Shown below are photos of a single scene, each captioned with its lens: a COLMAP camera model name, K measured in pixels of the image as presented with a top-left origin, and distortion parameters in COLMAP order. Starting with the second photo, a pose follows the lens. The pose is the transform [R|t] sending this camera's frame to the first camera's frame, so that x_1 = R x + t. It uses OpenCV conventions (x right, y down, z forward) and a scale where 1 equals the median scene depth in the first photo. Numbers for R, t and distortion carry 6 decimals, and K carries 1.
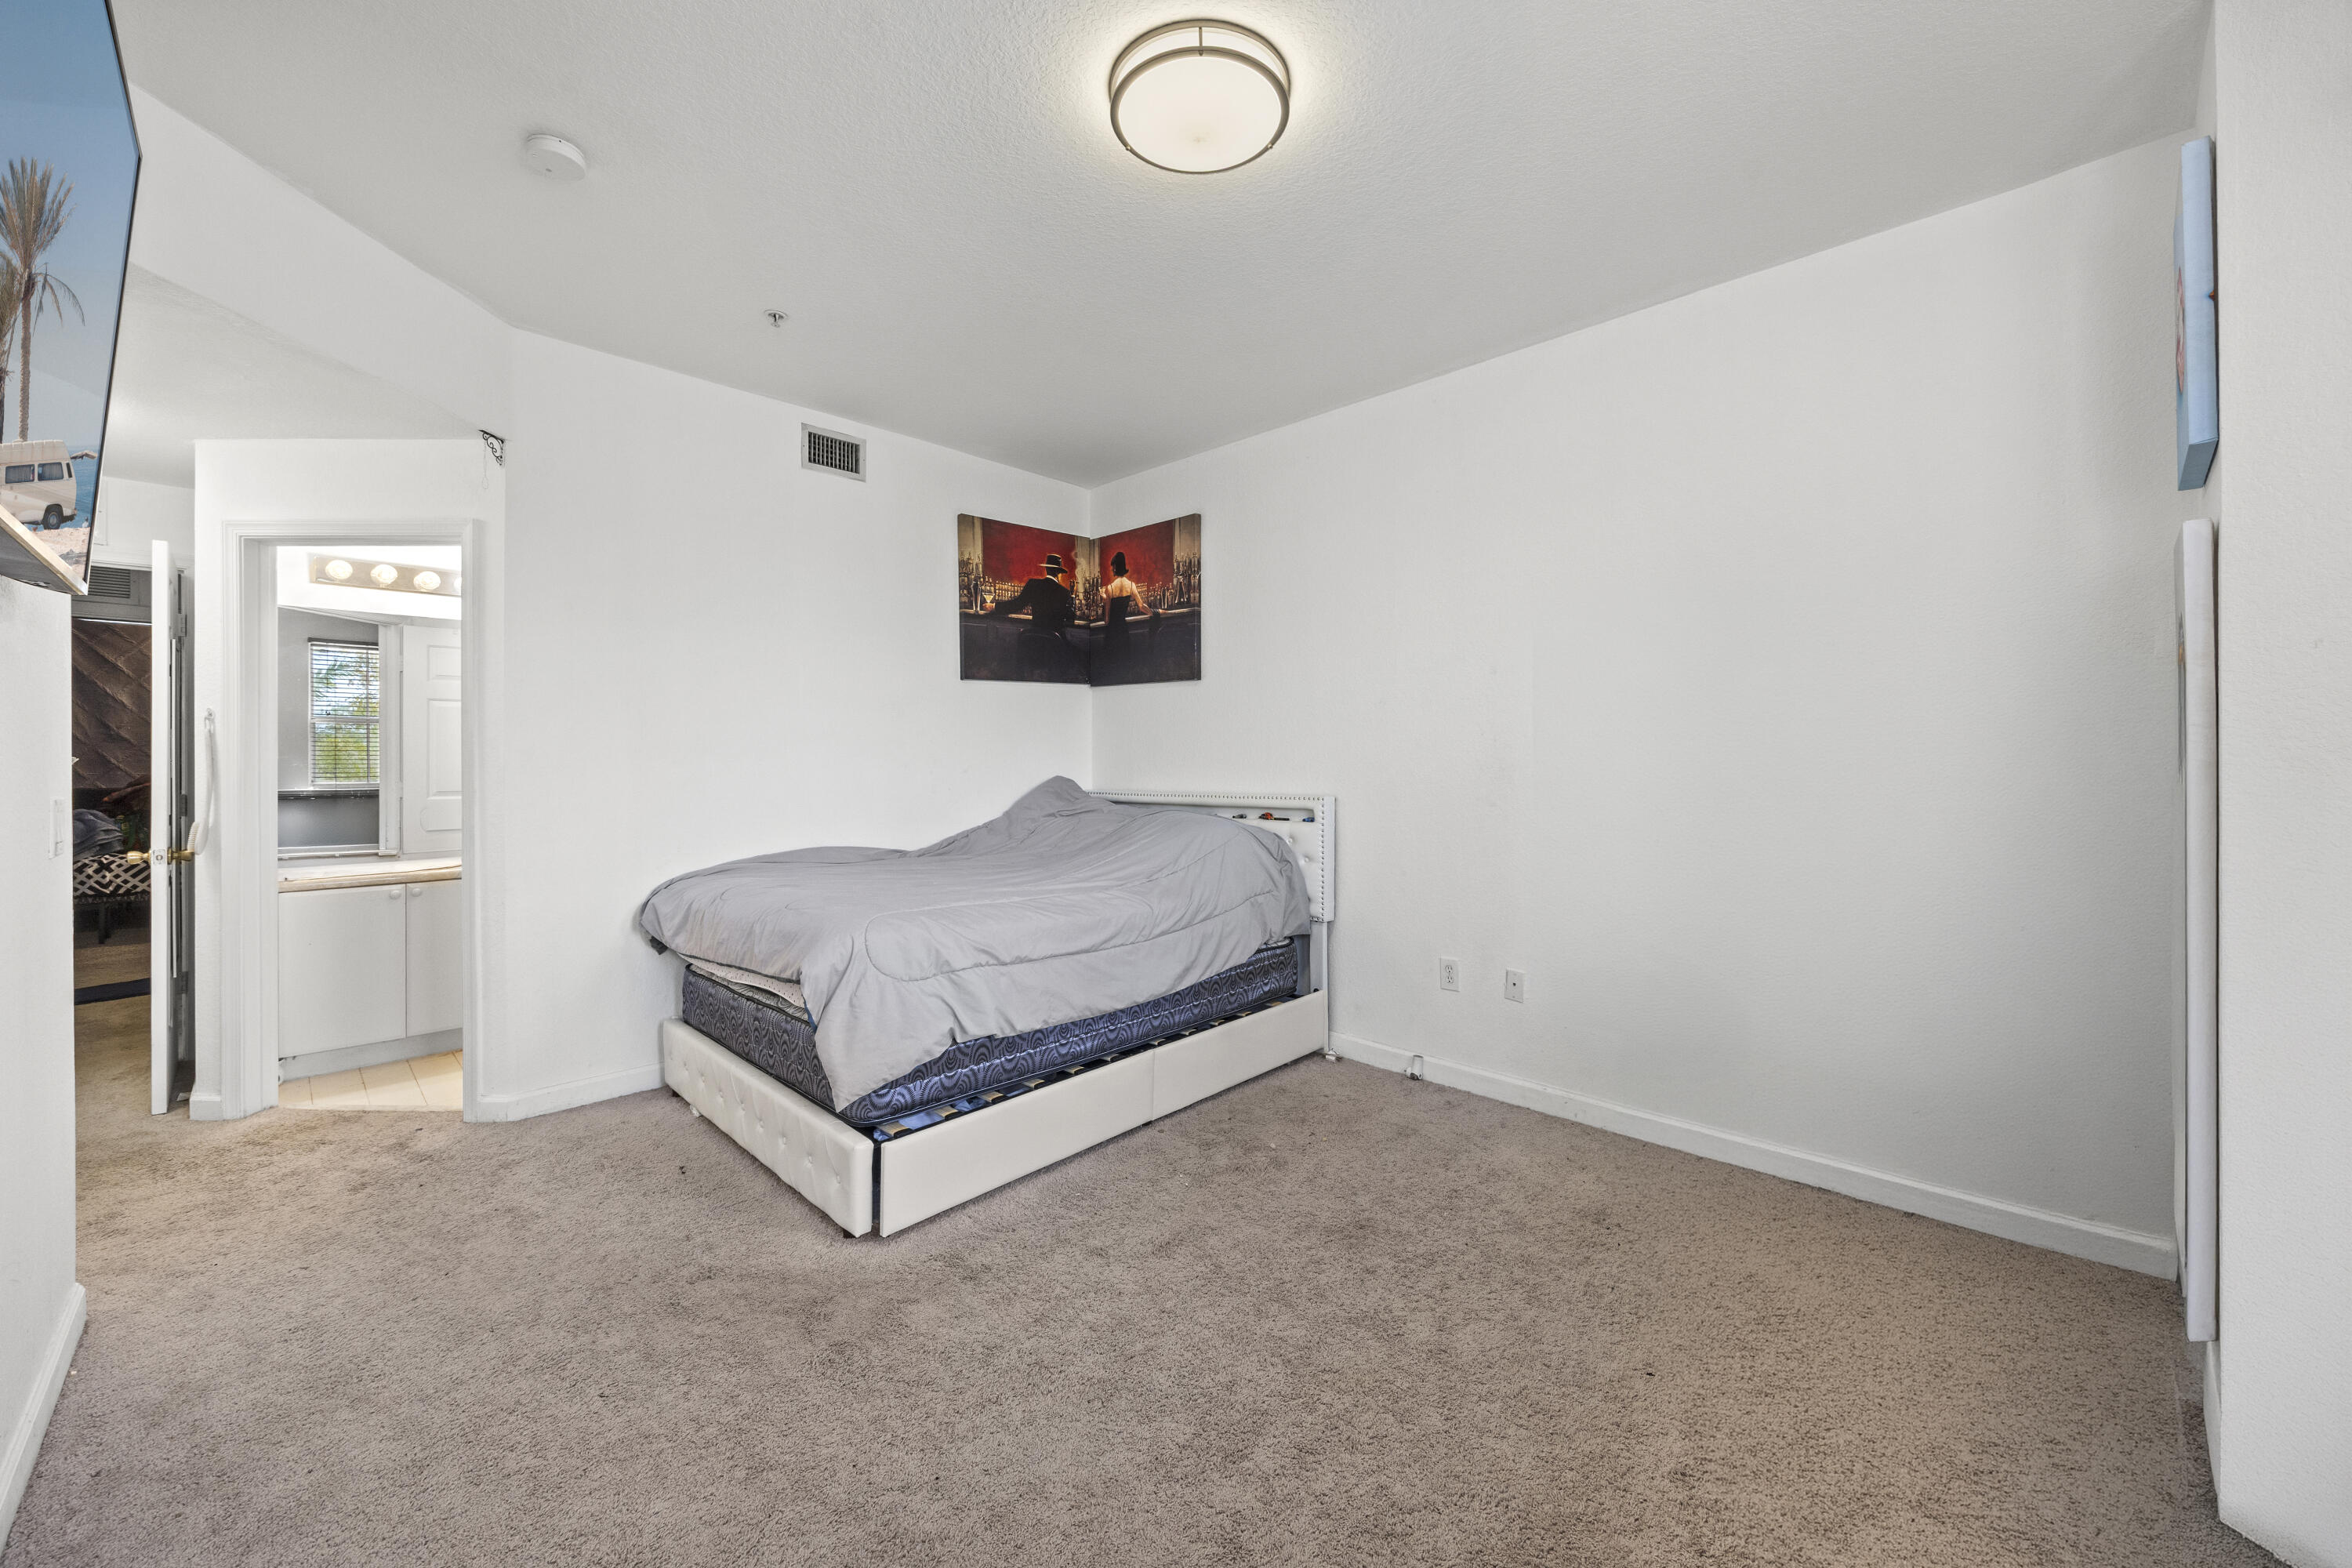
lens RADIAL K [[910.5, 0, 1179.6], [0, 910.5, 751.4], [0, 0, 1]] dist [0.000165, 0.000096]
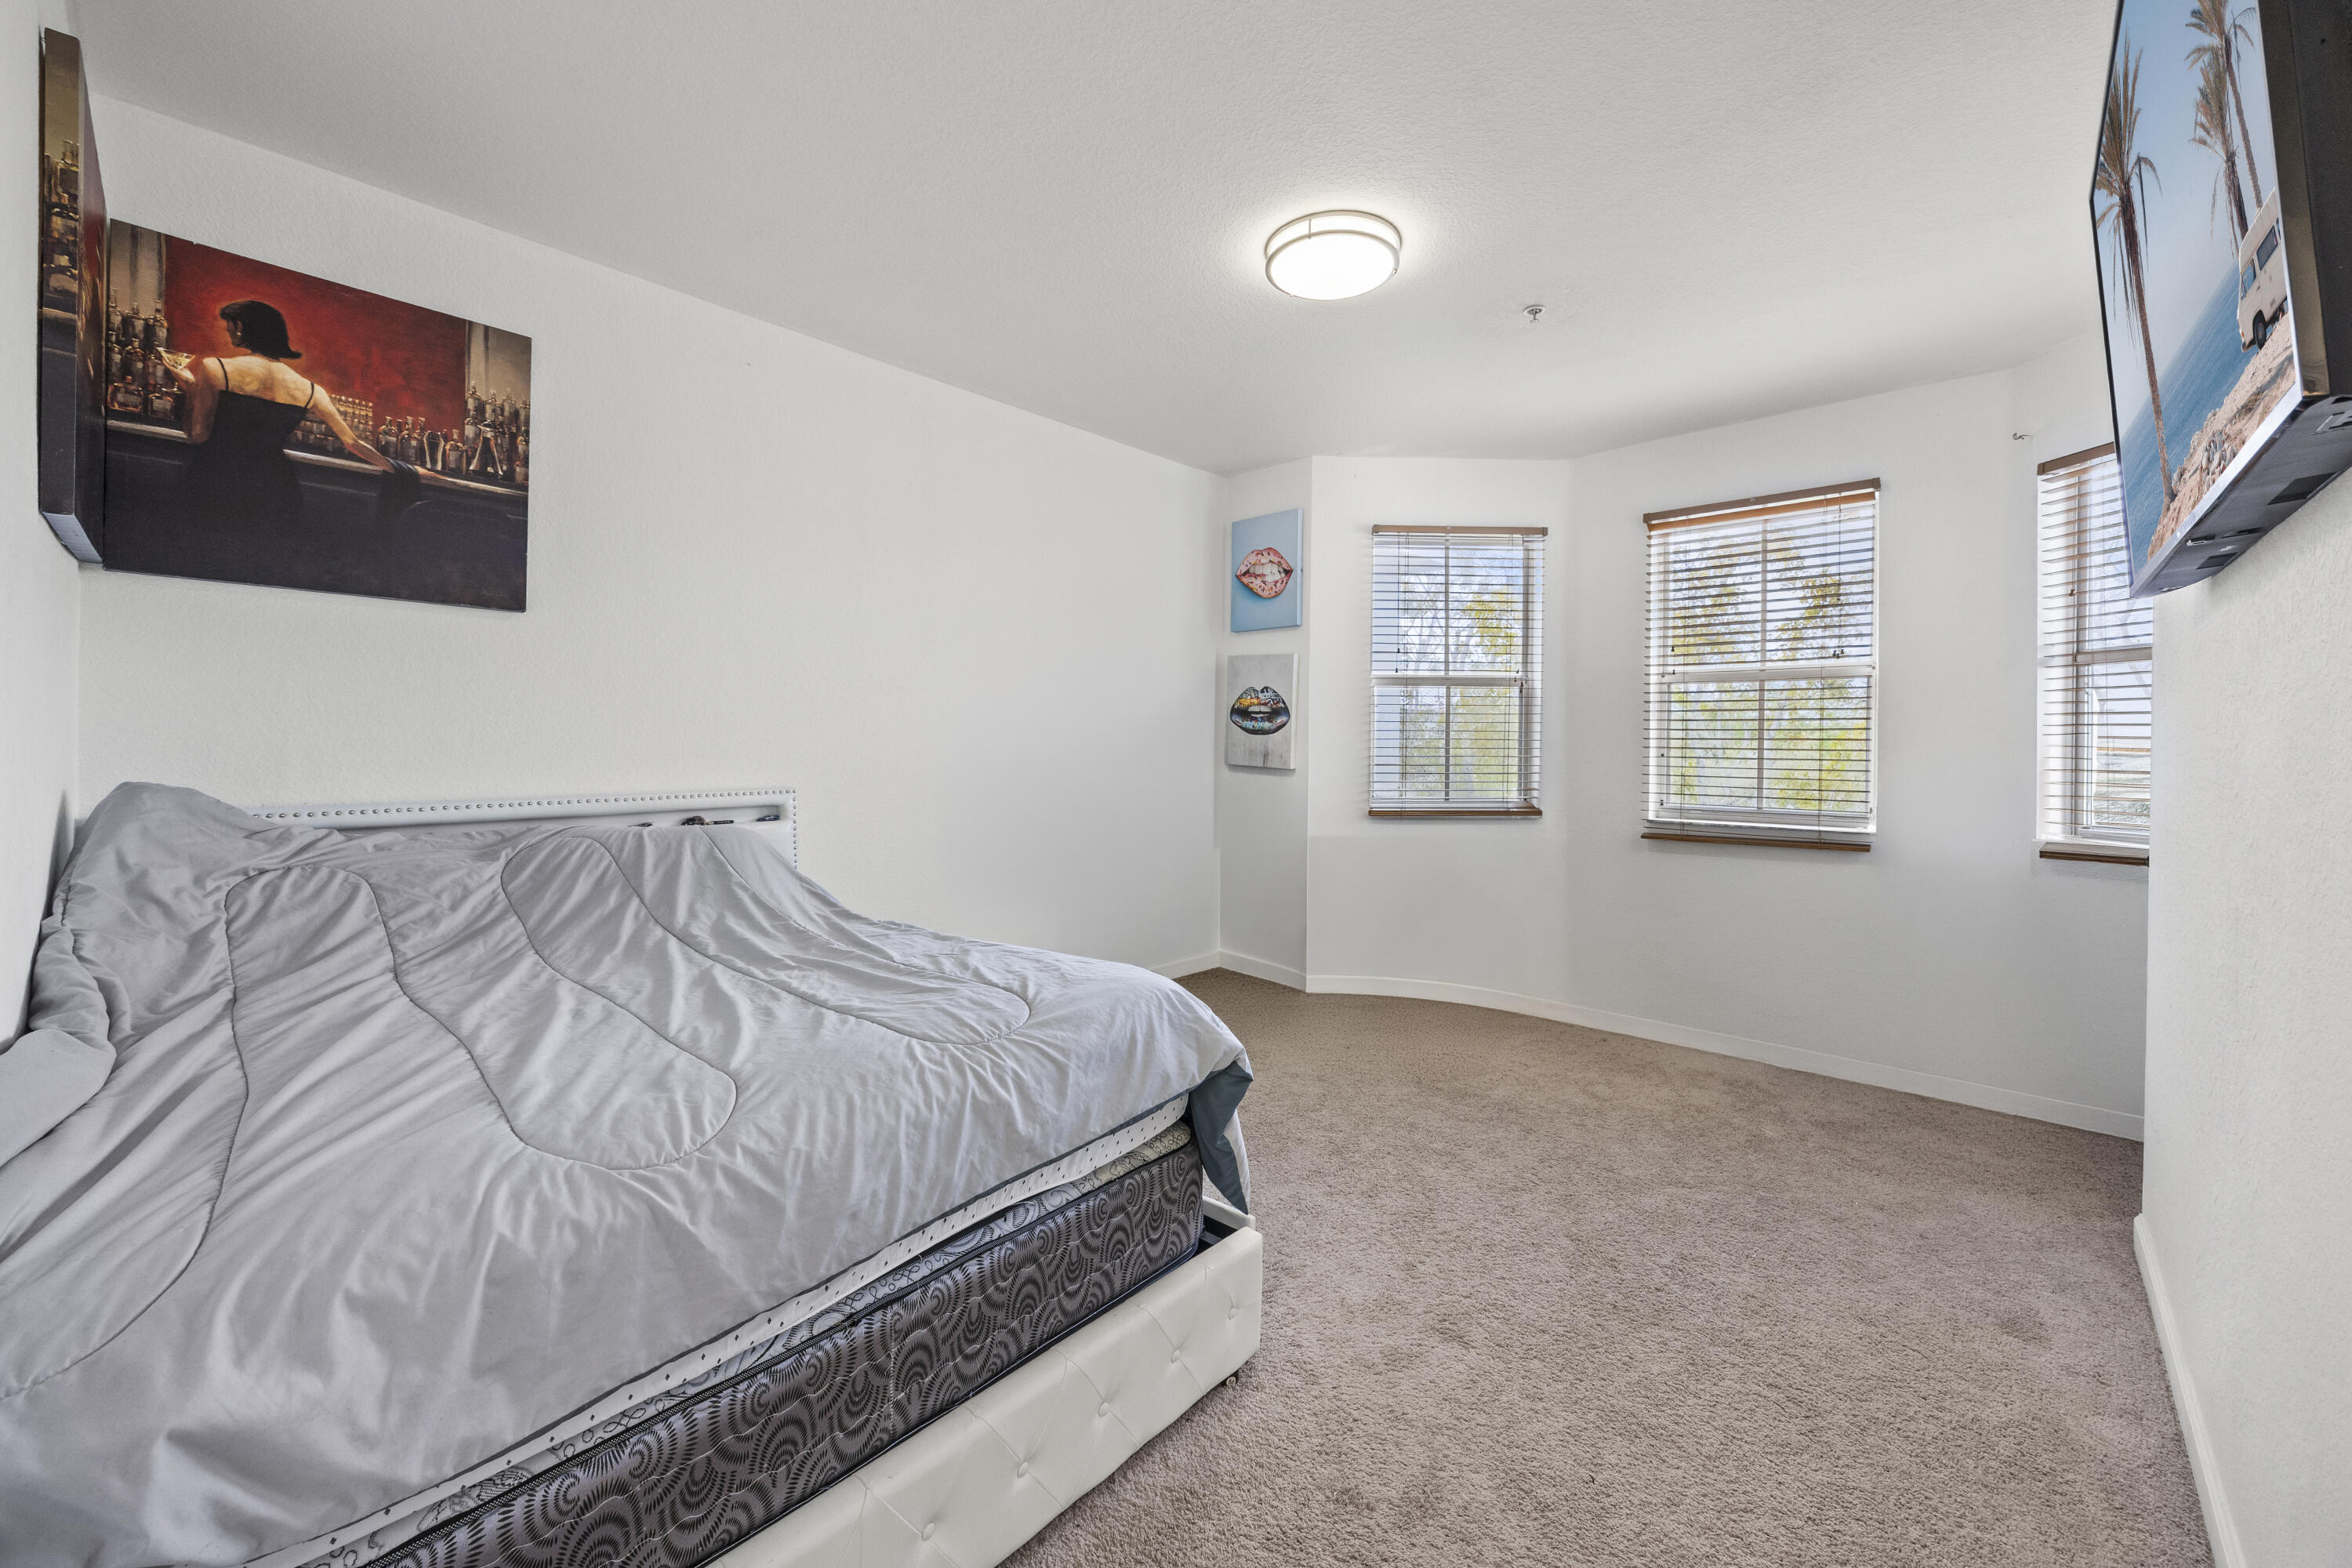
lens RADIAL K [[910.5, 0, 1179.6], [0, 910.5, 751.4], [0, 0, 1]] dist [0.000165, 0.000096]
pose [[-0.044122, -0.006059, 0.999008, -0.596507], [-0.005468, 0.999968, 0.005824, 0.007805], [-0.999011, -0.005205, -0.044153, 0.583839]]
